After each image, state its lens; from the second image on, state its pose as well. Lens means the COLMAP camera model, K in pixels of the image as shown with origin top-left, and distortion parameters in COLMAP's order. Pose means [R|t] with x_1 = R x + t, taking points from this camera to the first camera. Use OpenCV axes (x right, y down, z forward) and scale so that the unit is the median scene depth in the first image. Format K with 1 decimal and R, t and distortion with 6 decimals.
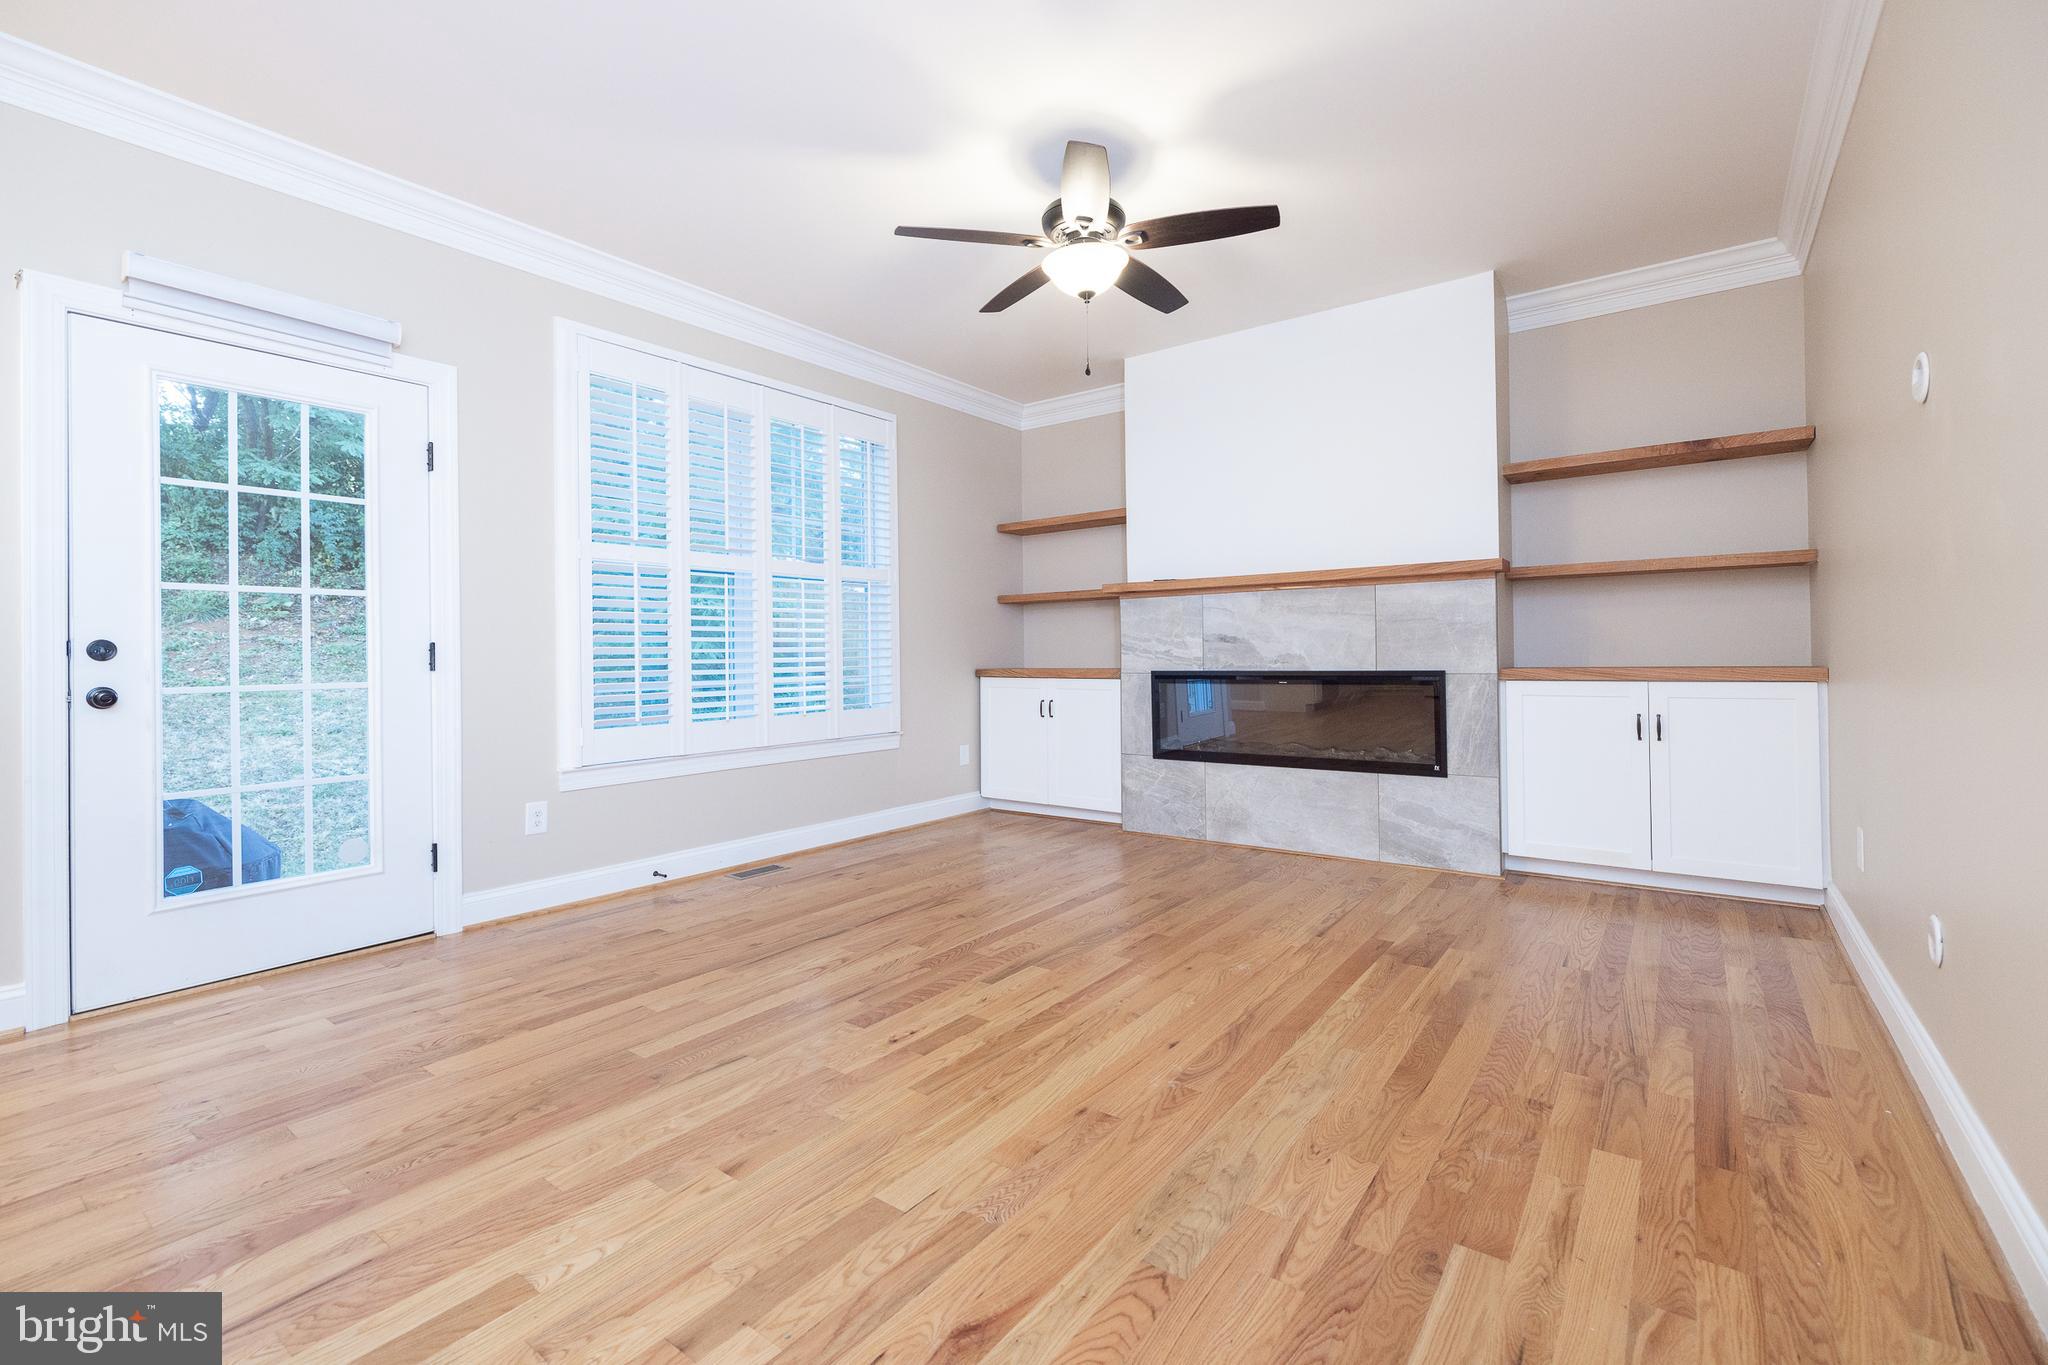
lens RADIAL K [[878.4, 0, 1034.5], [0, 878.4, 644.0], [0, 0, 1]] dist [-0.001994, 0.000488]
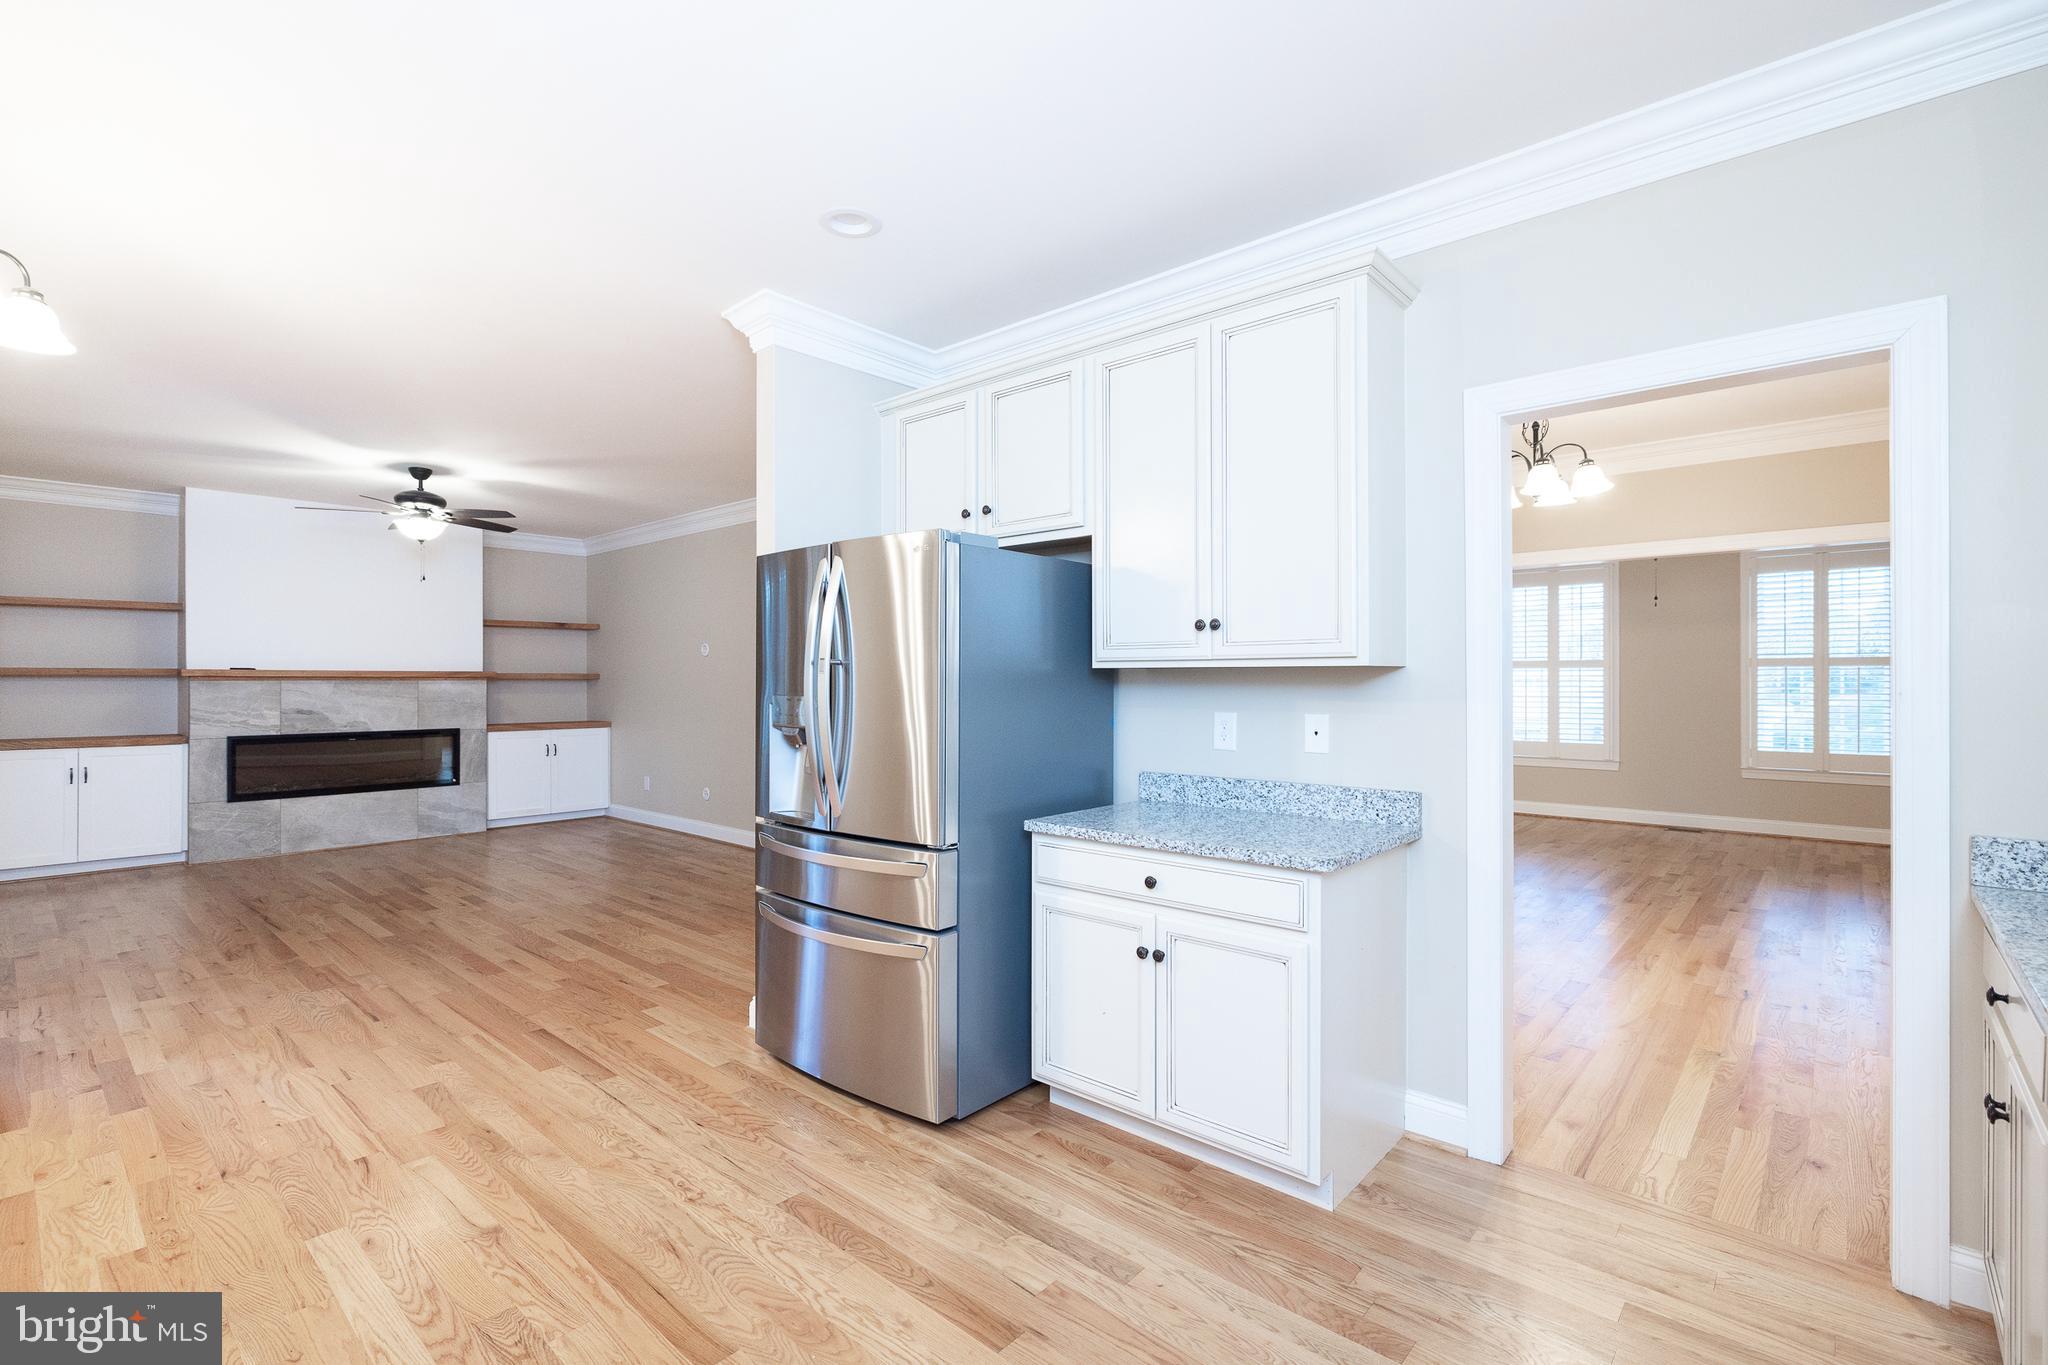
lens RADIAL K [[893.7, 0, 987.2], [0, 893.7, 701.8], [0, 0, 1]] dist [0.001071, -0.000678]
pose [[0.106669, -0.008747, 0.994256, -1.626120], [-0.013242, 0.999860, 0.010217, -0.074499], [-0.994206, -0.014256, 0.106538, -0.399060]]
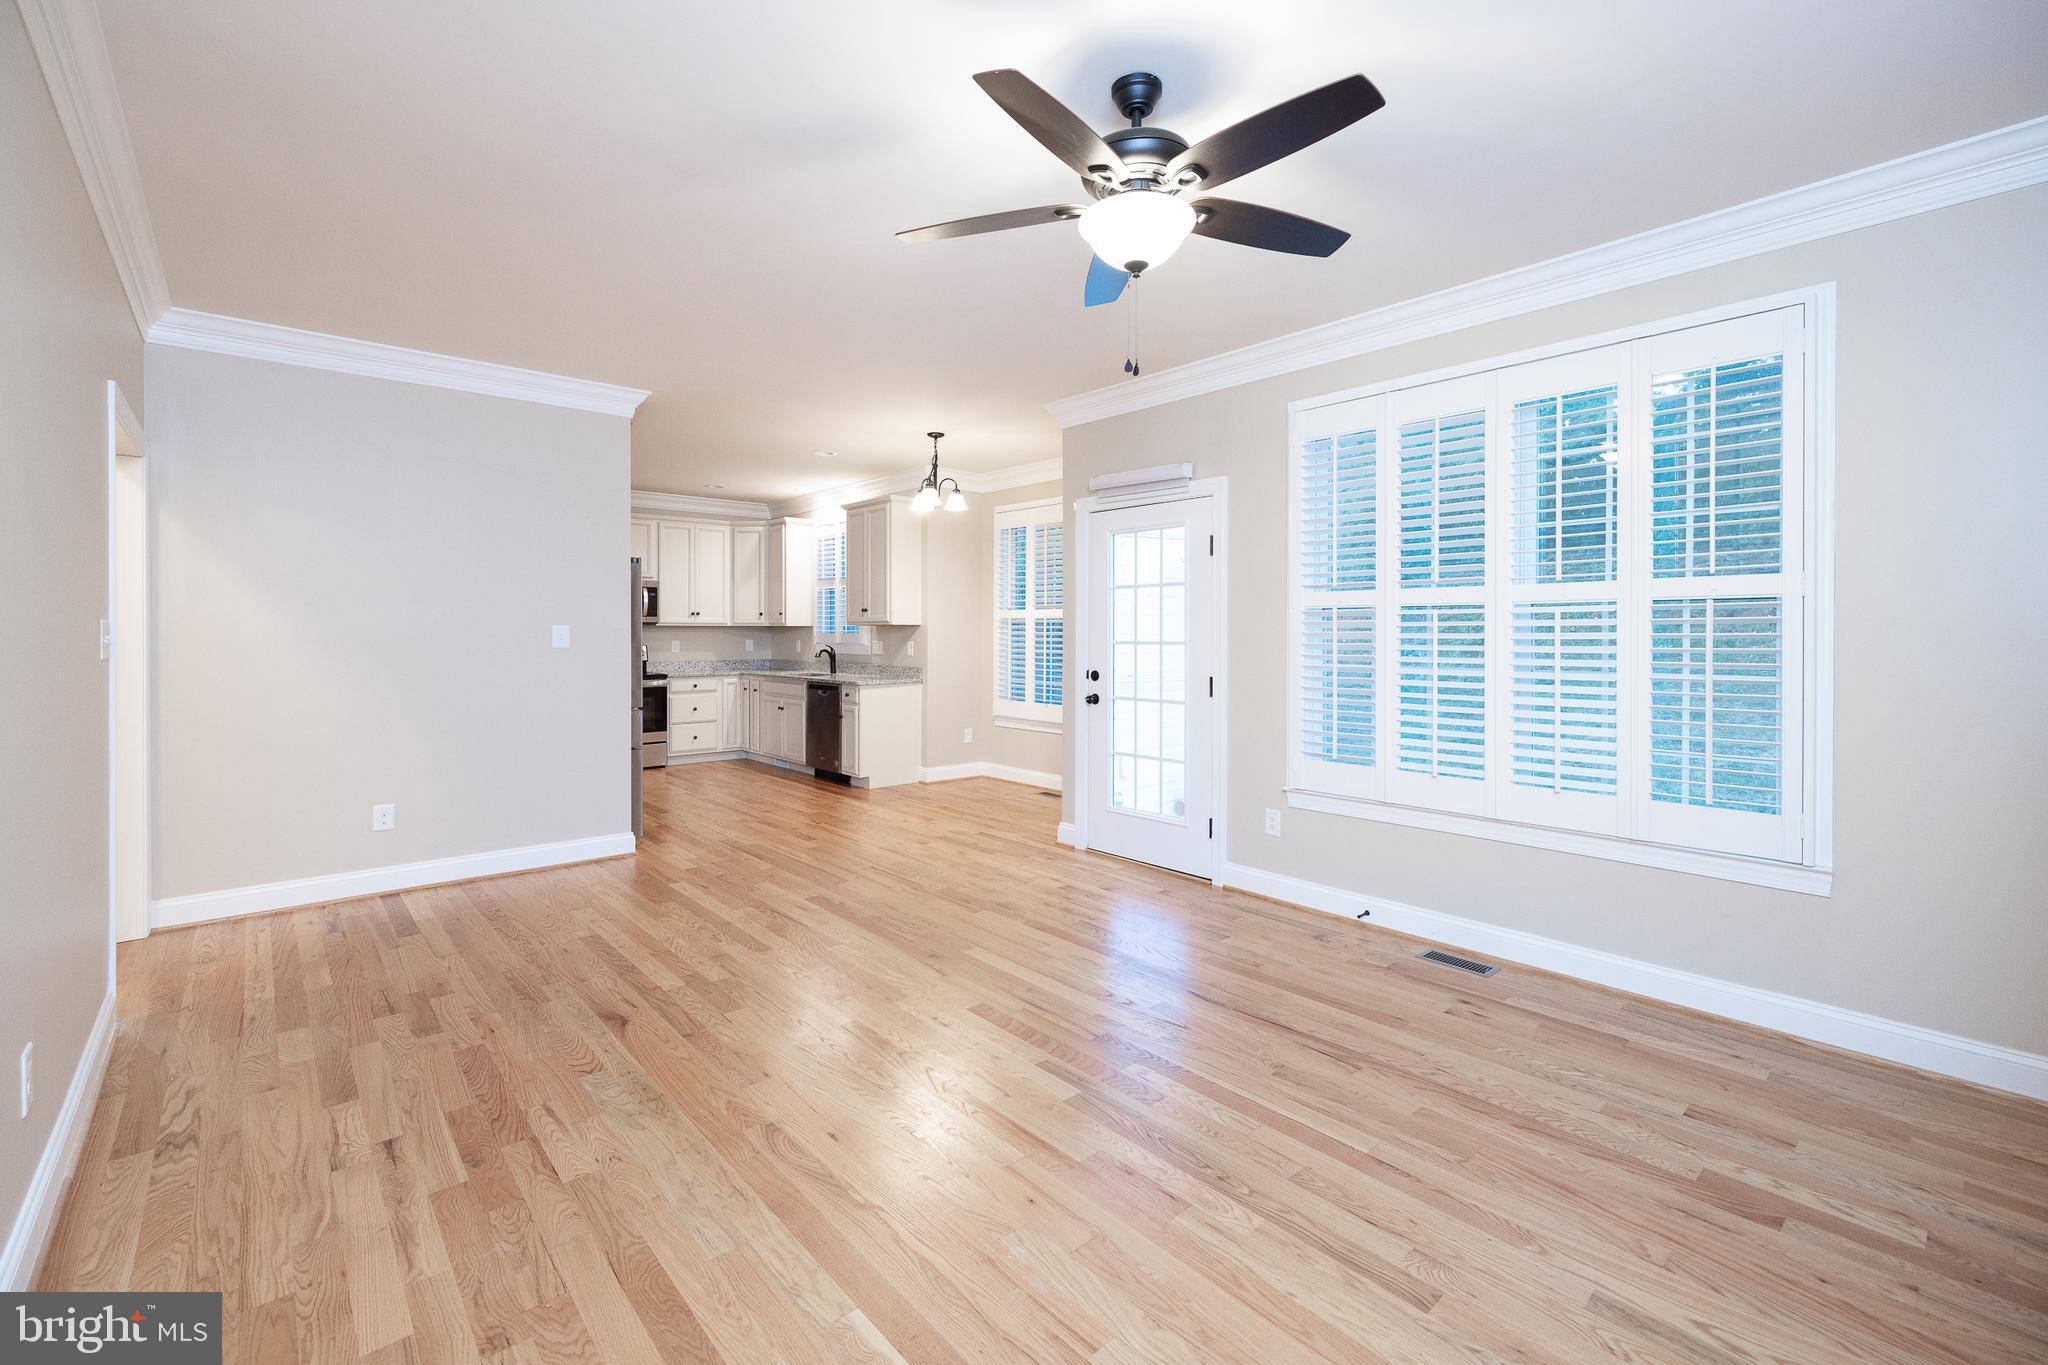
lens RADIAL K [[878.4, 0, 1024.8], [0, 878.4, 633.7], [0, 0, 1]] dist [-0.001994, 0.000488]
pose [[-0.207716, 0.015101, -0.978073, 0.768131], [0.012469, 0.999840, 0.012789, -0.093756], [0.978110, -0.009539, -0.207871, 1.006286]]
